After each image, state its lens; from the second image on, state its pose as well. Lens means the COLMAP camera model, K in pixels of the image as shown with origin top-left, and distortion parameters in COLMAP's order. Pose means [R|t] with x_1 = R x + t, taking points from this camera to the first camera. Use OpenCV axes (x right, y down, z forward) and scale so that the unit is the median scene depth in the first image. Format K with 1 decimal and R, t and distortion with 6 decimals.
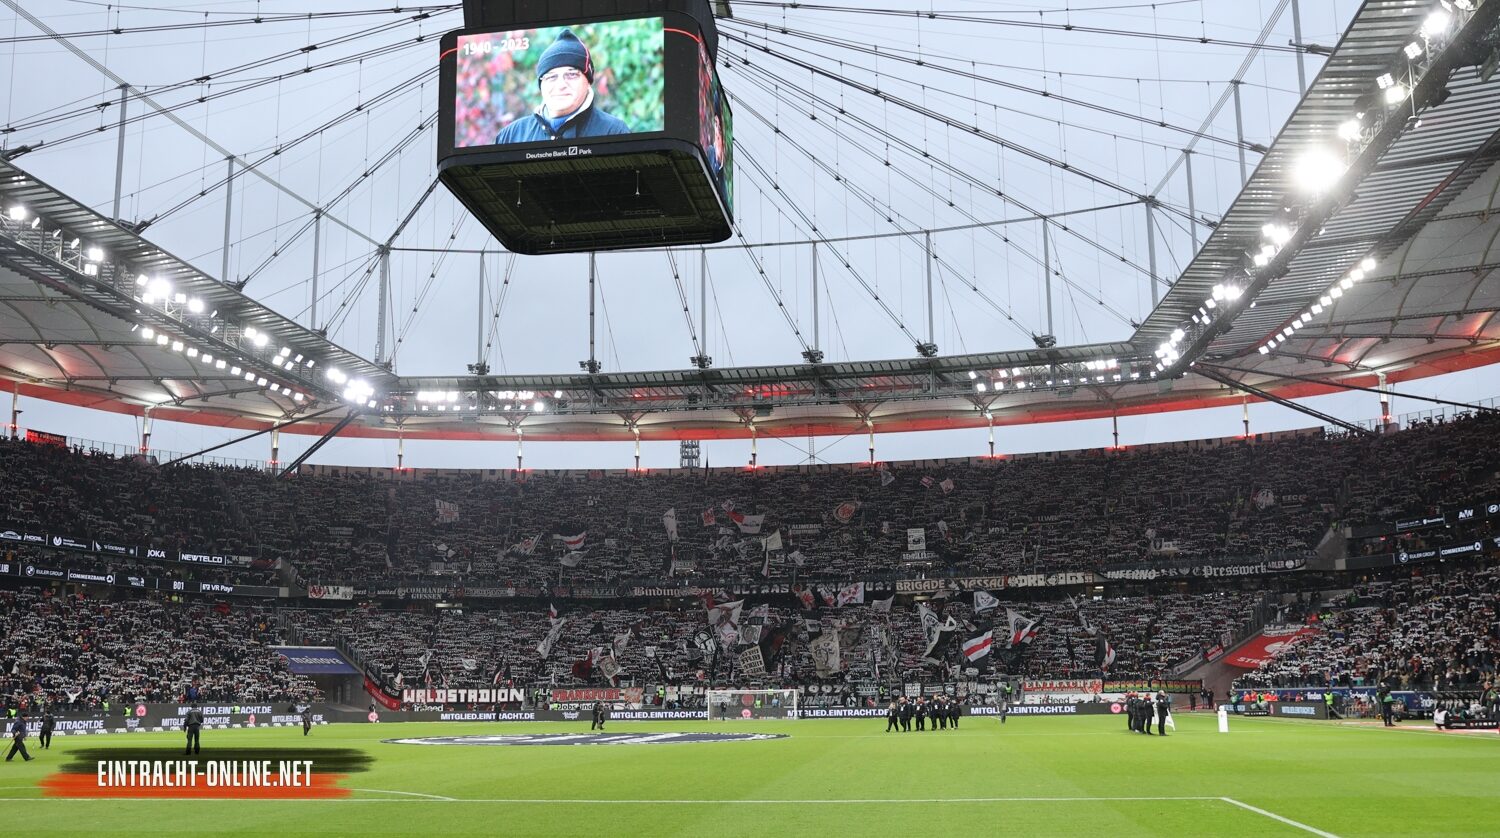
lens RADIAL K [[1316.3, 0, 752.3], [0, 1316.3, 515.2], [0, 0, 1]] dist [-0.106693, 0.002495]
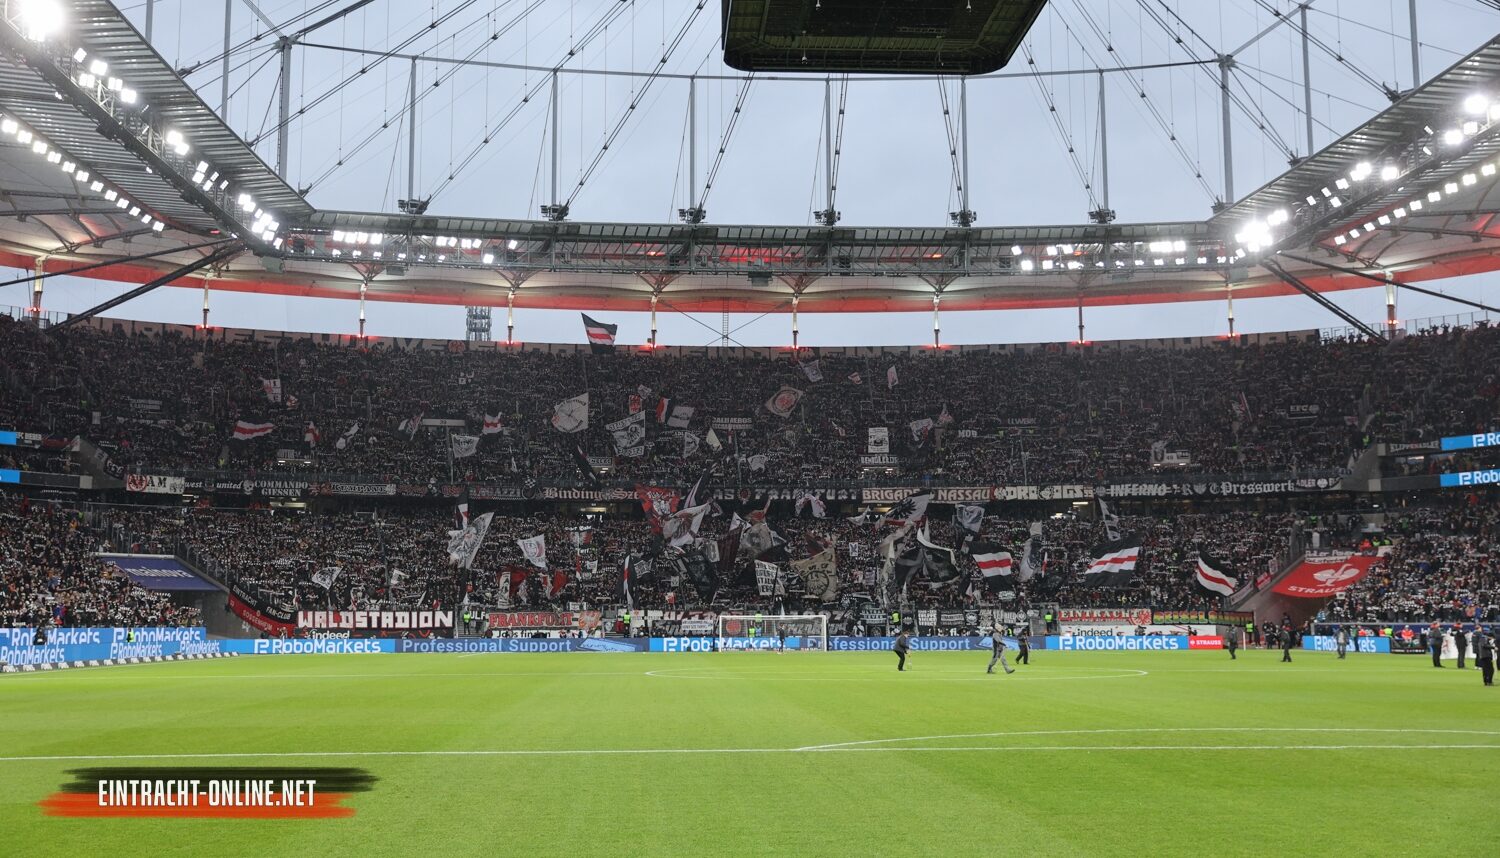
lens RADIAL K [[1568.5, 0, 740.2], [0, 1568.5, 432.1], [0, 0, 1]] dist [-0.033297, 0.011547]
pose [[0.979243, 0.034525, 0.199727, -0.197618], [-0.037414, 0.999242, 0.010707, 0.006697], [-0.199206, -0.017958, 0.979793, 0.032403]]
